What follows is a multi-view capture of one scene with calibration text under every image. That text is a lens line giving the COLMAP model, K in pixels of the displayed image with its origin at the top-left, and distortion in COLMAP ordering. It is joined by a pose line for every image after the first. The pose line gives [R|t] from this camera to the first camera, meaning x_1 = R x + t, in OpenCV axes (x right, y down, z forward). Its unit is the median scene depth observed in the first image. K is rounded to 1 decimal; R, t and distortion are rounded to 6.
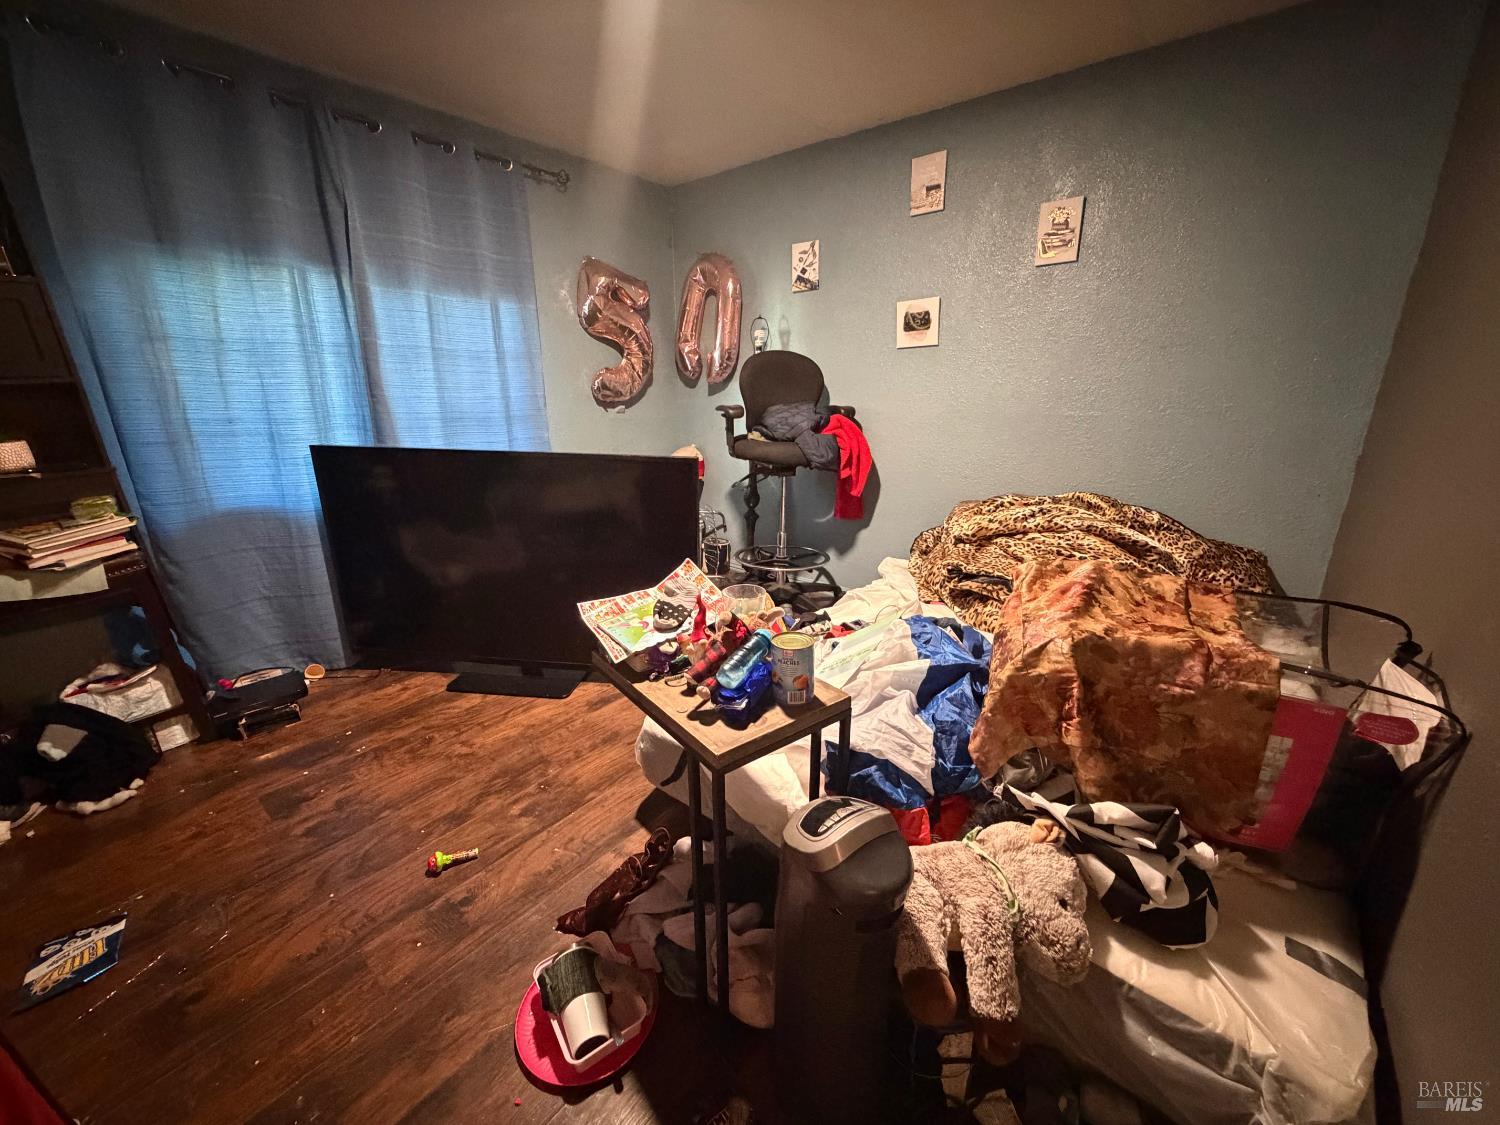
lens RADIAL K [[607.9, 0, 750.0], [0, 607.9, 562.5], [0, 0, 1]] dist [0.002936, 0.000311]
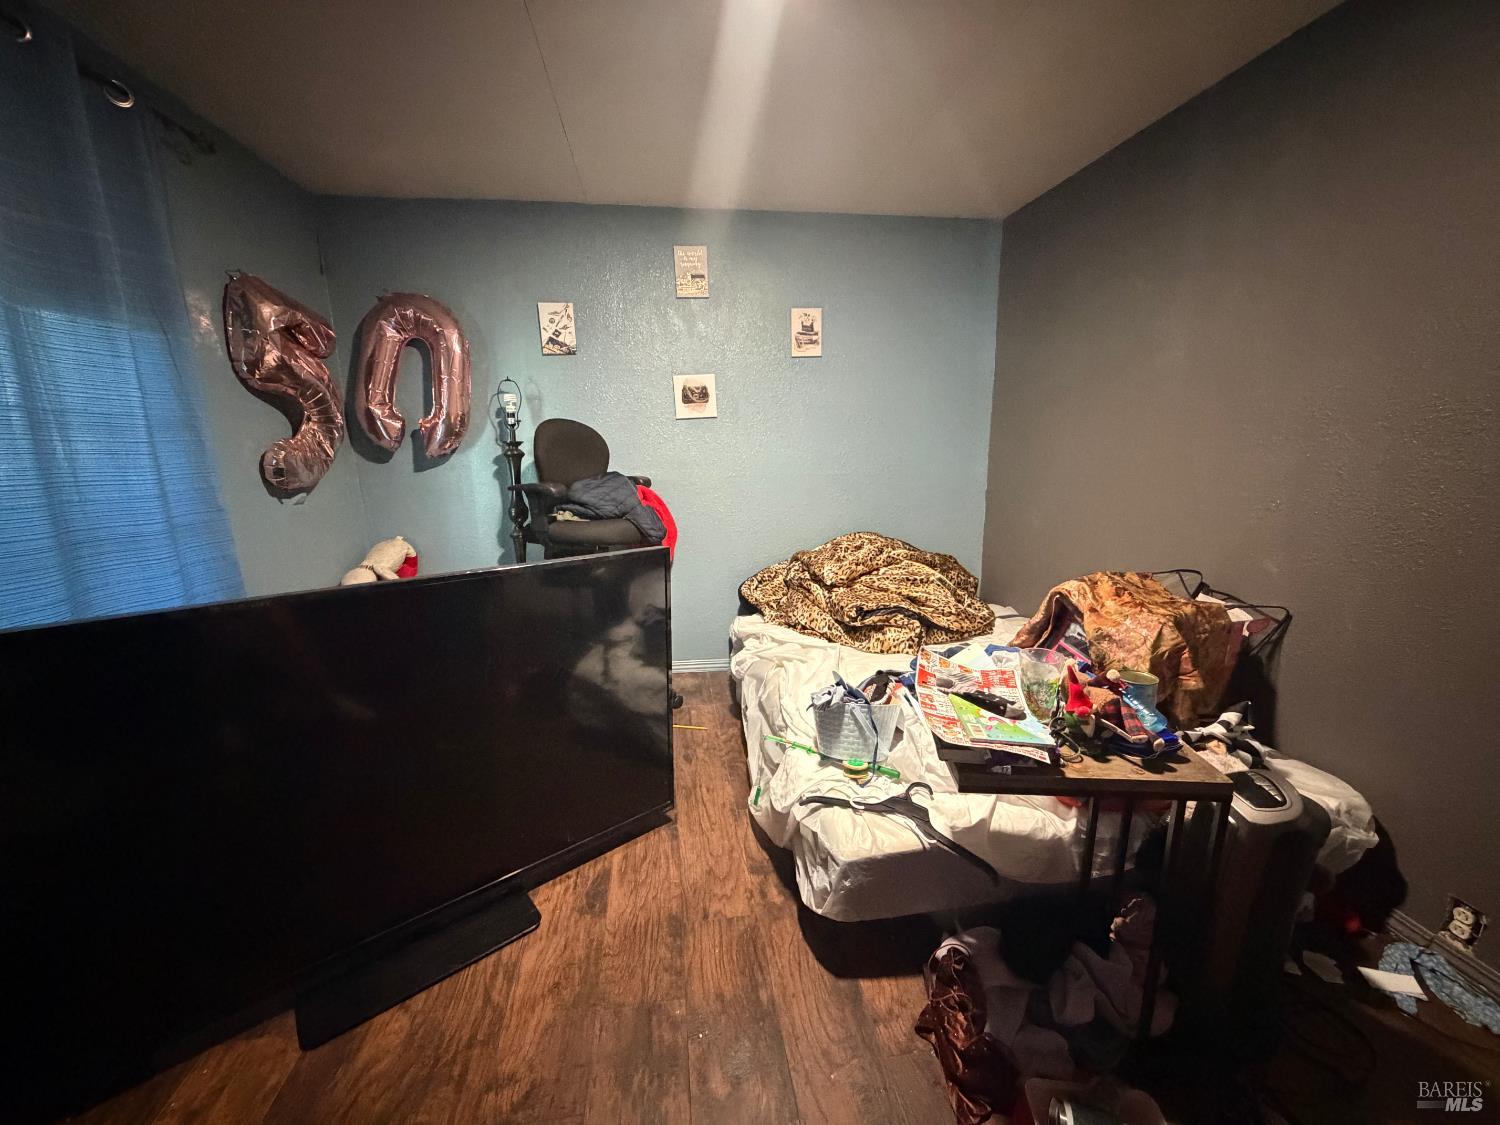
lens RADIAL K [[598.6, 0, 750.0], [0, 598.6, 562.5], [0, 0, 1]] dist [-0.001982, -0.000341]
pose [[0.669679, -0.158654, 0.725506, -0.458725], [0.223587, 0.974661, 0.006757, -0.097345], [-0.708194, 0.157689, 0.688182, 0.261039]]
